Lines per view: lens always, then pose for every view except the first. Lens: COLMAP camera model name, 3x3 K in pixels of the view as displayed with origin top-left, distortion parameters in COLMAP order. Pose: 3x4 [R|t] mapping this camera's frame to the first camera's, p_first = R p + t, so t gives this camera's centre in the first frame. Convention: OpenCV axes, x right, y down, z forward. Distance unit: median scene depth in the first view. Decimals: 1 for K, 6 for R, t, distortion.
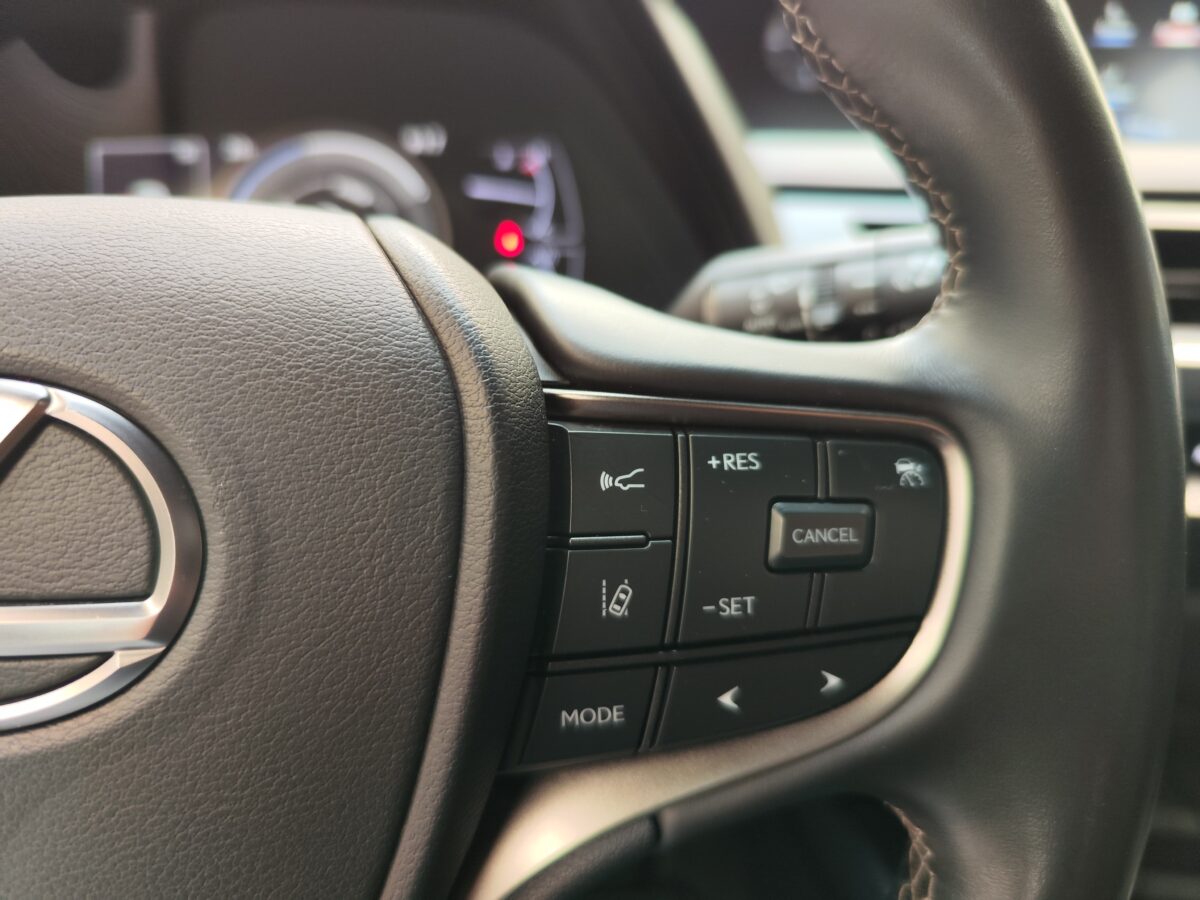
lens RADIAL K [[834.1, 0, 600.0], [0, 834.1, 450.0], [0, 0, 1]] dist [-0.029834, -0.006662]
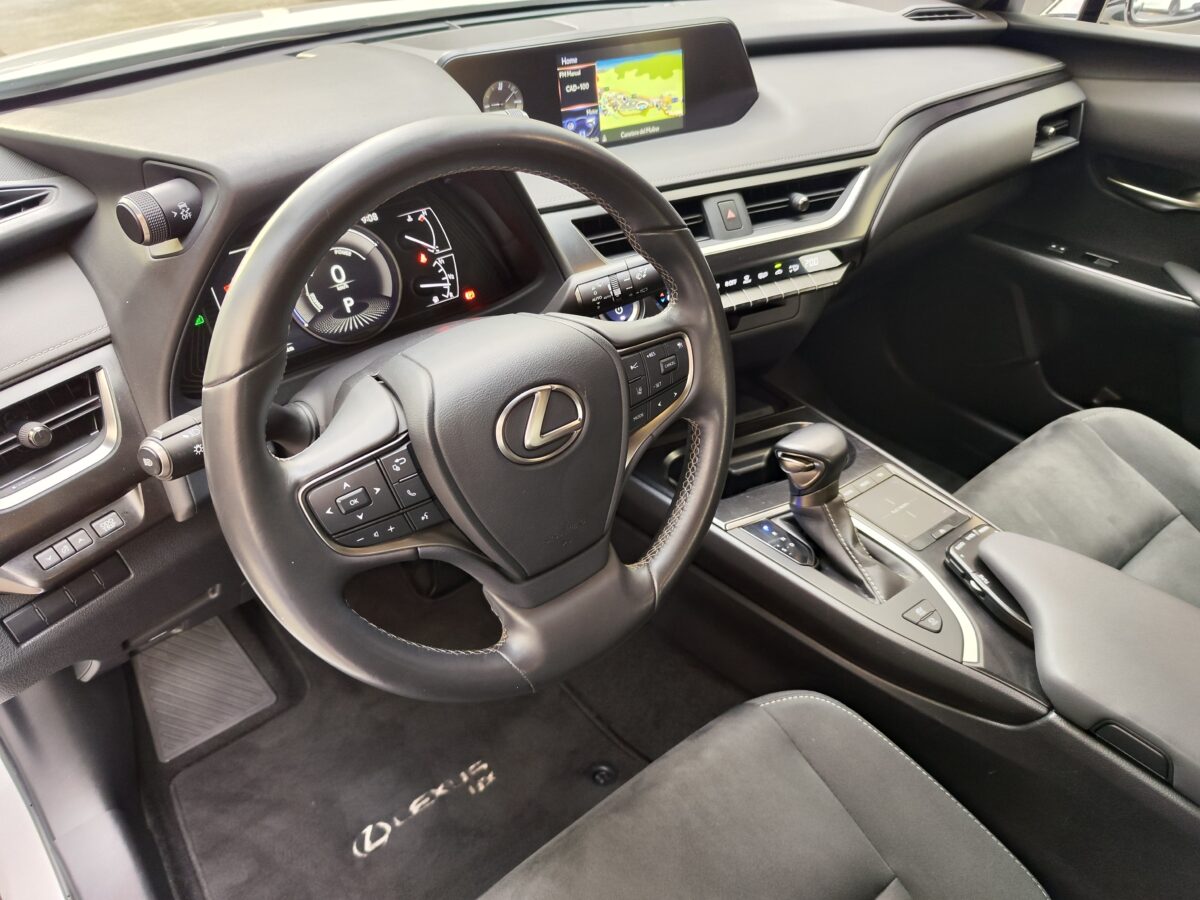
lens RADIAL K [[813.0, 0, 588.7], [0, 813.0, 443.9], [0, 0, 1]] dist [0.010213, -0.018536]
pose [[0.828903, -0.341689, 0.442909, -2.242231], [0.226707, 0.929026, 0.292430, -0.904164], [-0.511394, -0.141986, 0.847536, -2.649523]]
